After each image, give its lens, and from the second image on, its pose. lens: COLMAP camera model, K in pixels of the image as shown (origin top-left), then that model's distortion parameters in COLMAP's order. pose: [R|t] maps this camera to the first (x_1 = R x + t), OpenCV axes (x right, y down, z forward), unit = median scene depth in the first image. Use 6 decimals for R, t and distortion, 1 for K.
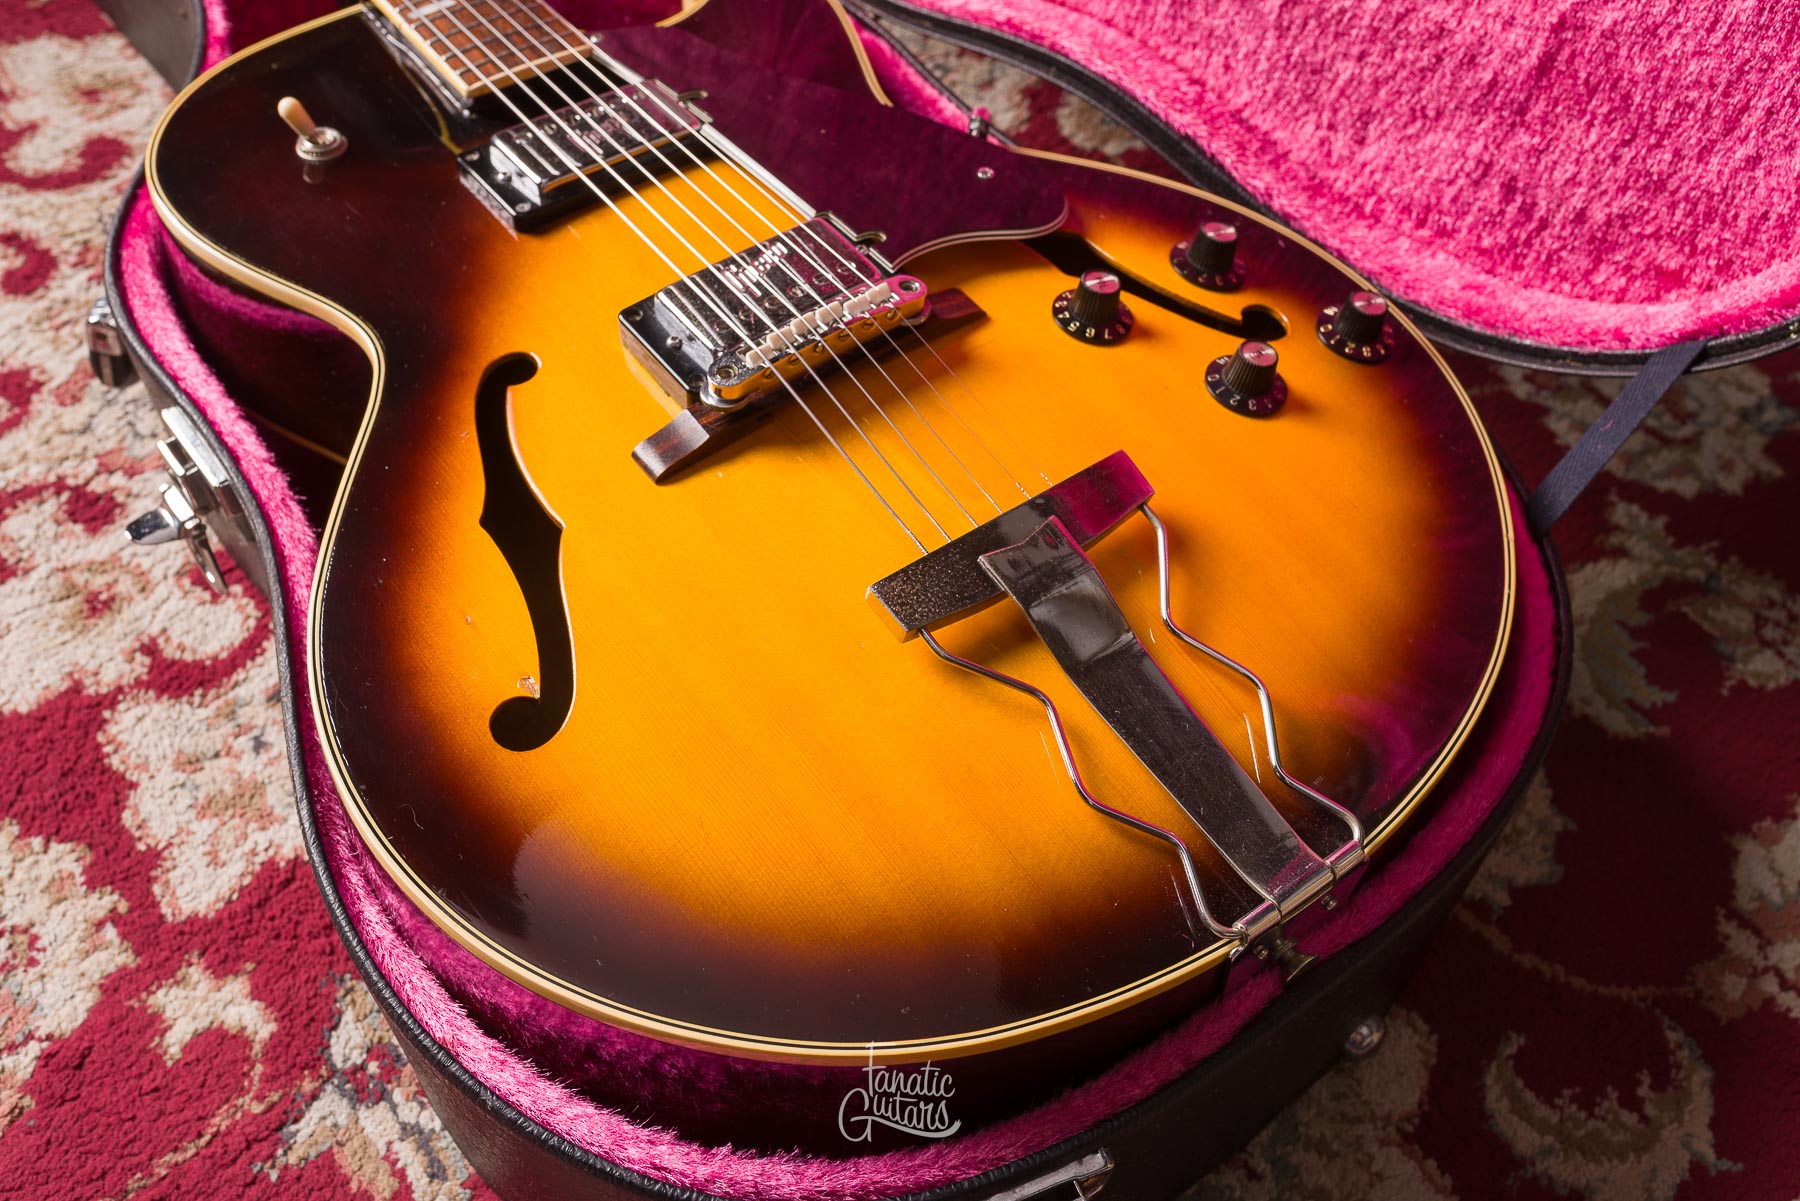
lens RADIAL K [[1759.2, 0, 895.3], [0, 1759.2, 600.6], [0, 0, 1]] dist [0.003414, 0.000254]
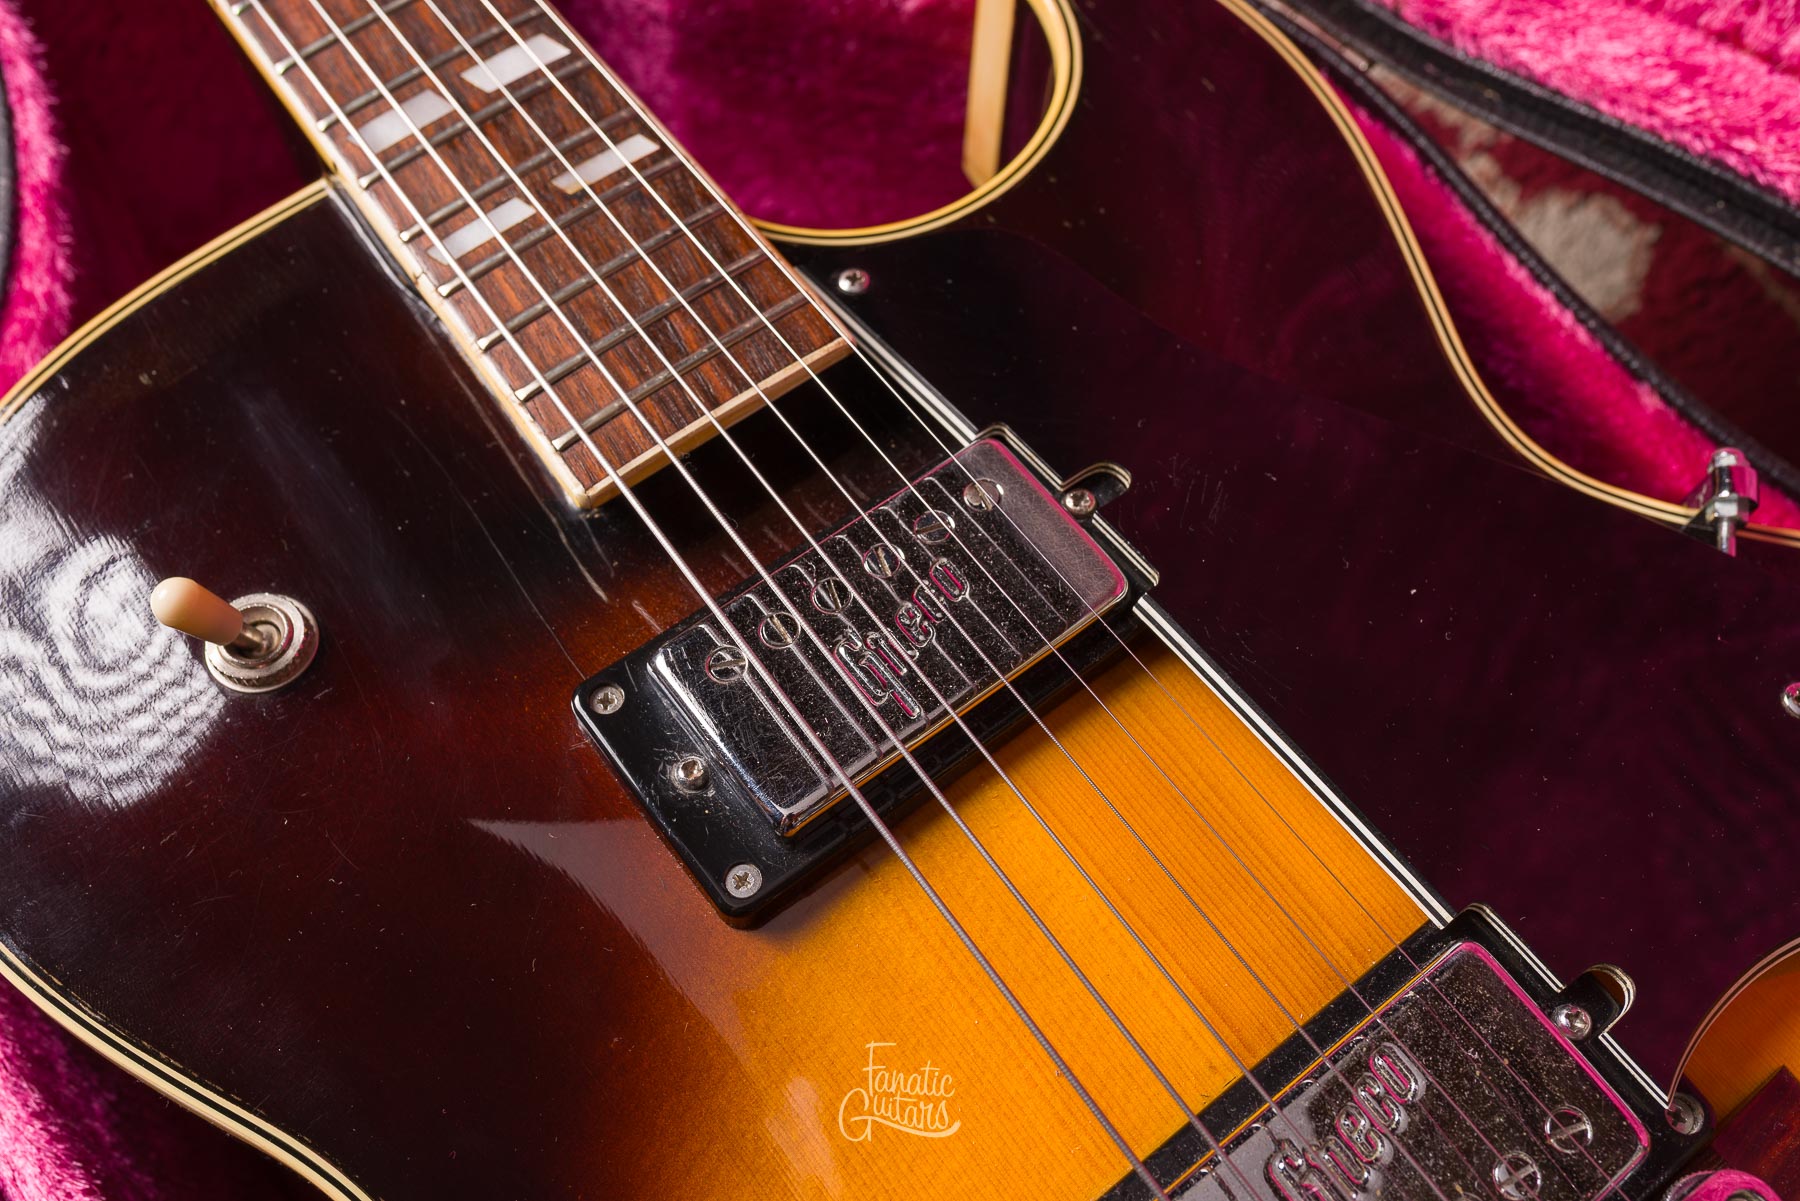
lens RADIAL K [[1809.0, 0, 899.4], [0, 1809.0, 602.8], [0, 0, 1]] dist [0.004058, 0.001260]
pose [[0.999365, -0.006152, -0.035099, -0.149615], [0.014332, 0.971201, 0.237829, -0.368047], [0.032625, -0.238181, 0.970673, 0.563785]]
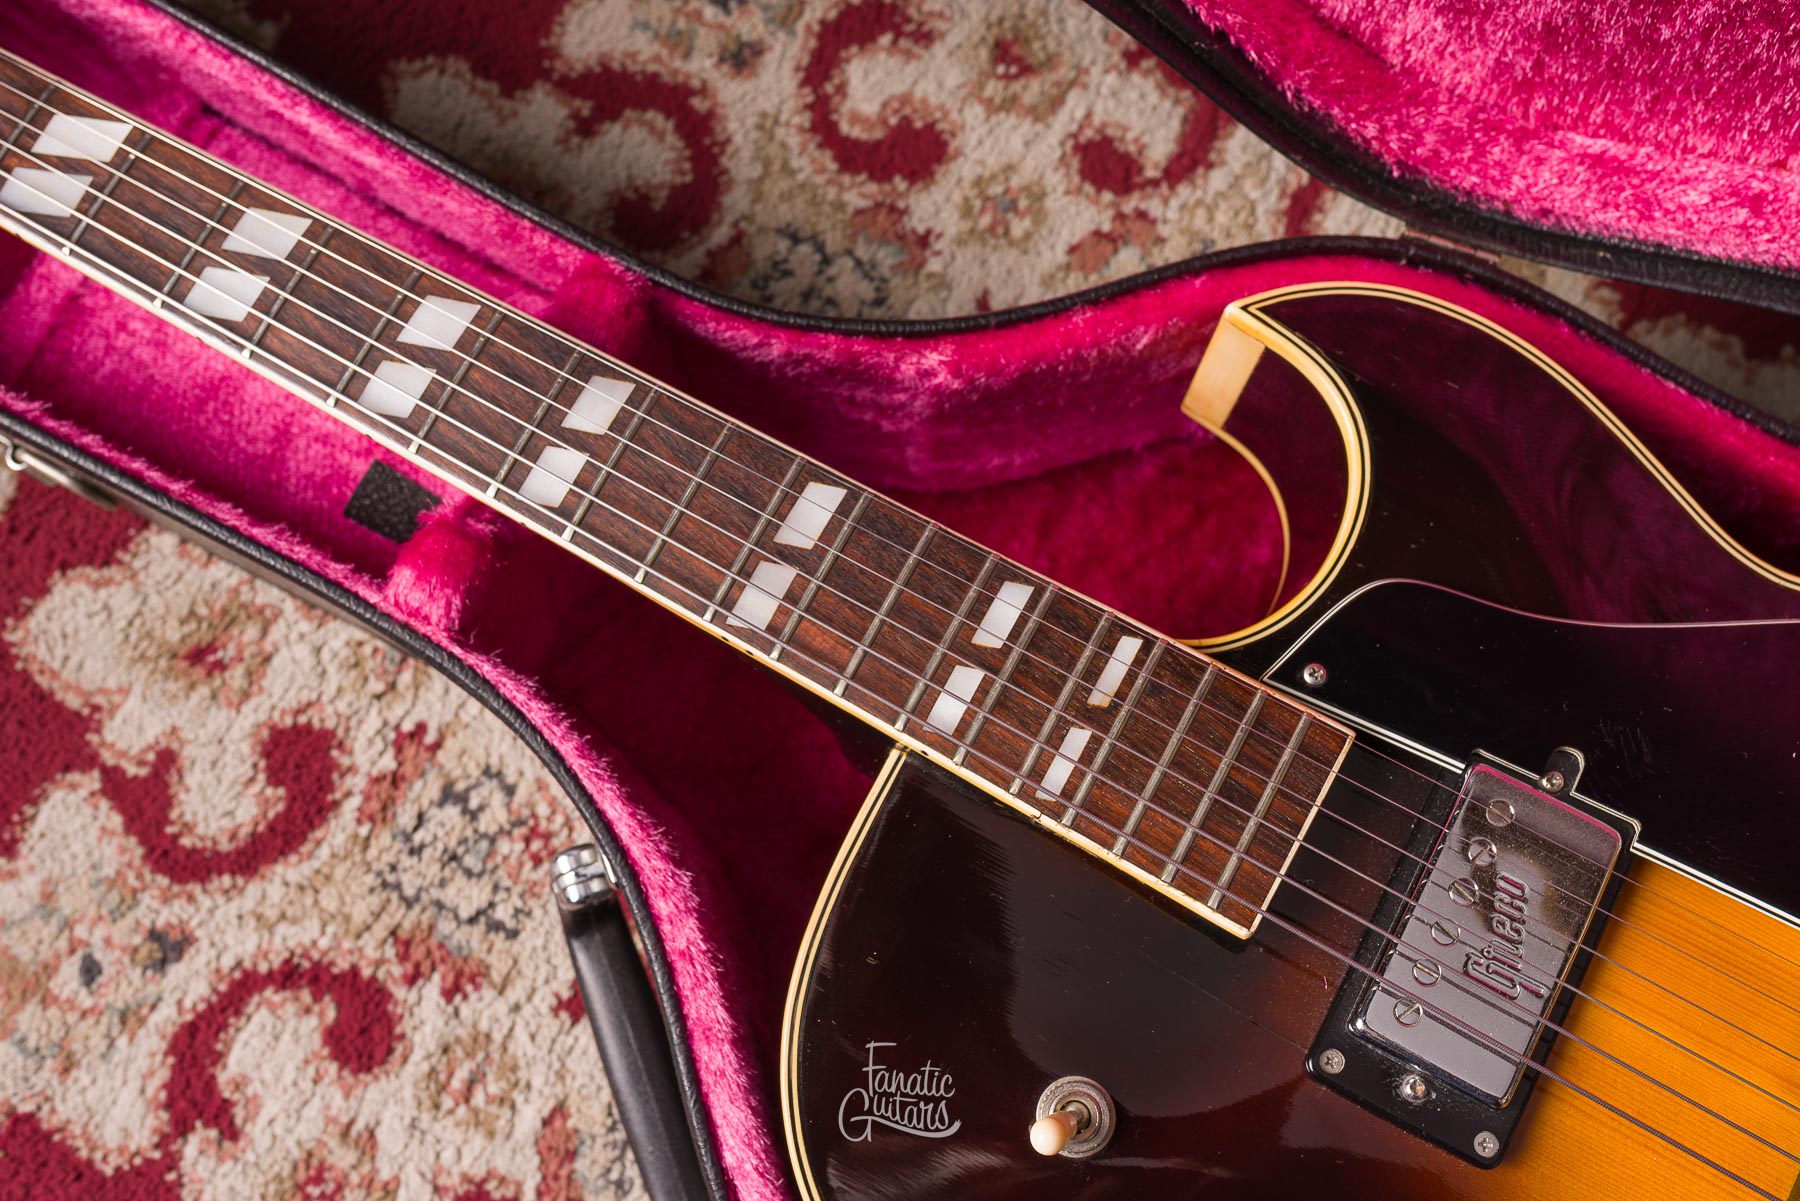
lens RADIAL K [[1773.5, 0, 900.4], [0, 1773.5, 602.8], [0, 0, 1]] dist [0.004286, -0.004009]
pose [[0.913892, -0.405287, 0.023312, -0.319281], [0.355038, 0.825790, 0.438199, -0.691703], [-0.196847, -0.392190, 0.898576, 0.518191]]
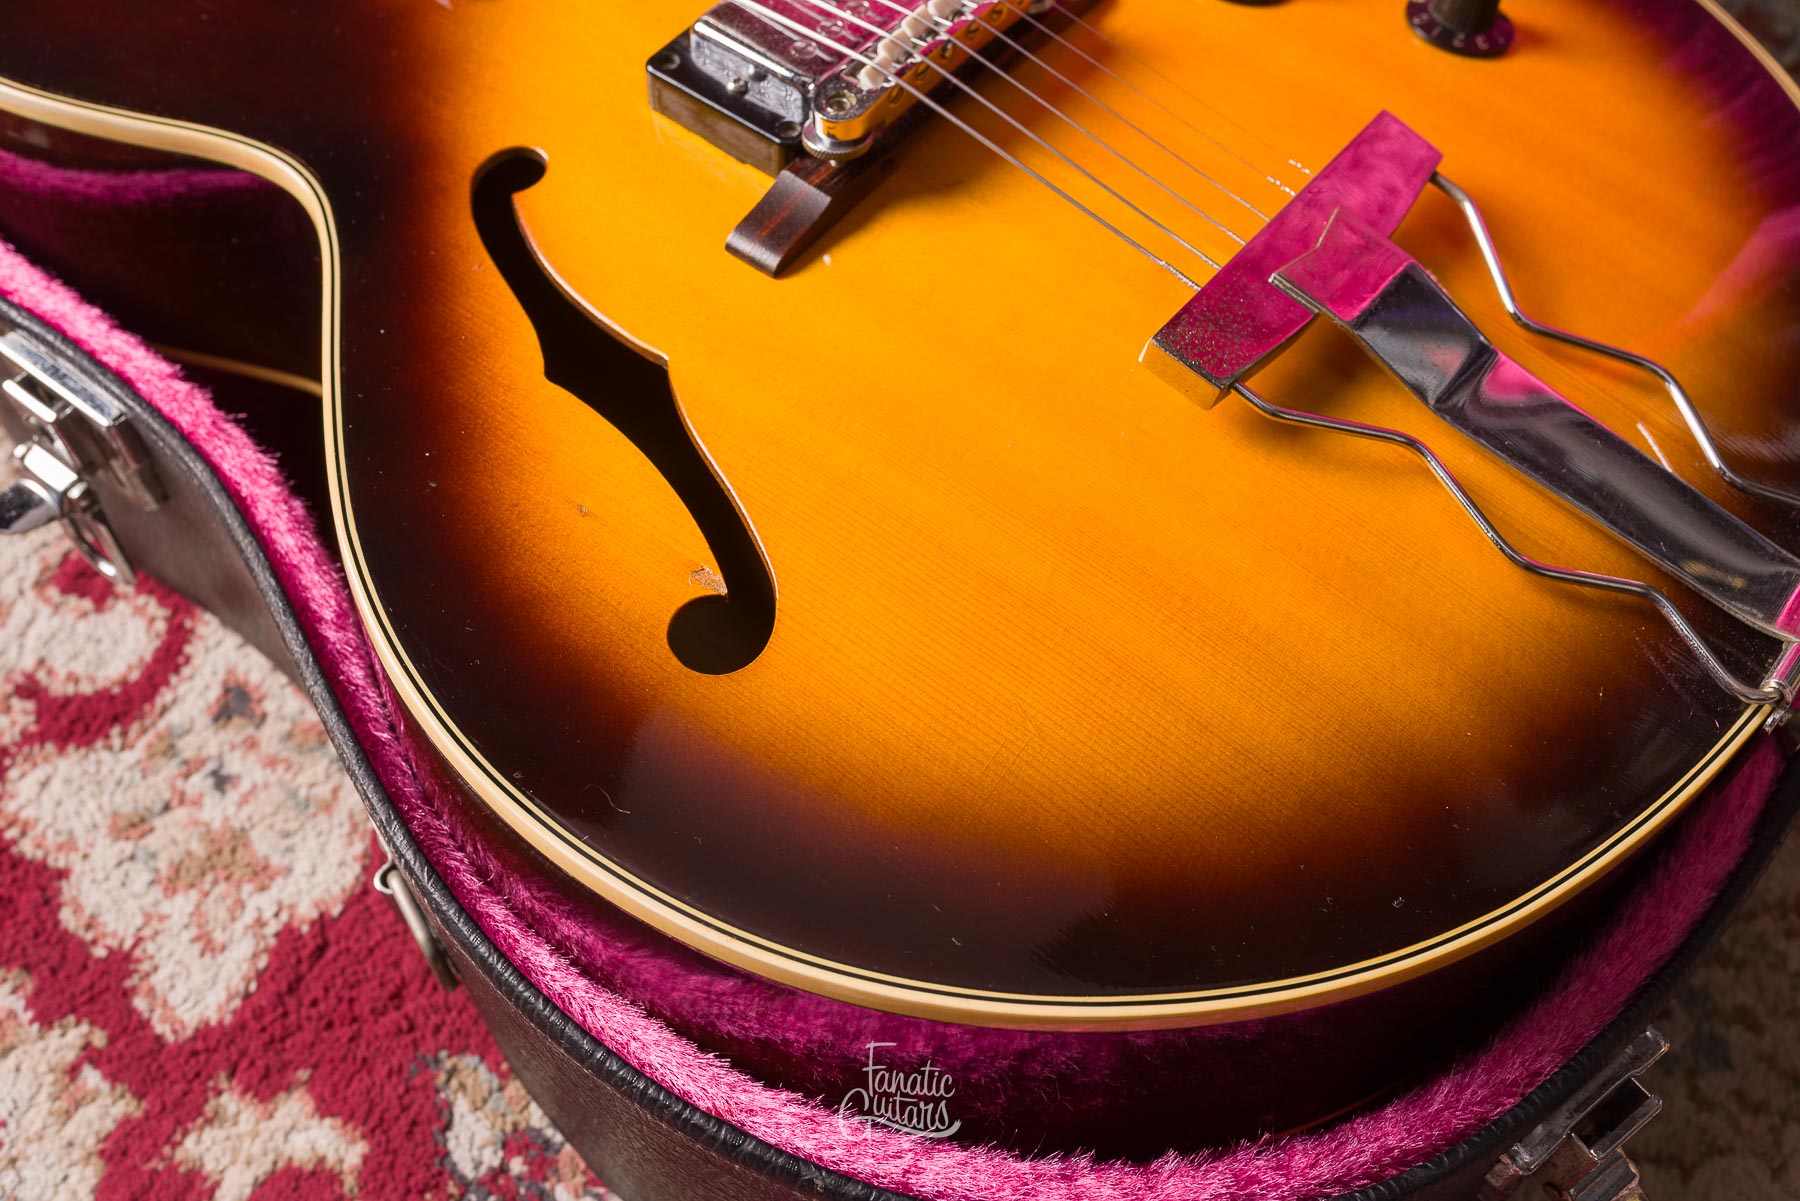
lens RADIAL K [[1790.6, 0, 897.3], [0, 1790.6, 599.2], [0, 0, 1]] dist [-0.002990, 0.012502]
pose [[0.967918, -0.214618, 0.130669, -0.177601], [0.208244, 0.976185, 0.060800, 0.022328], [-0.140606, -0.031638, 0.989560, 0.234378]]
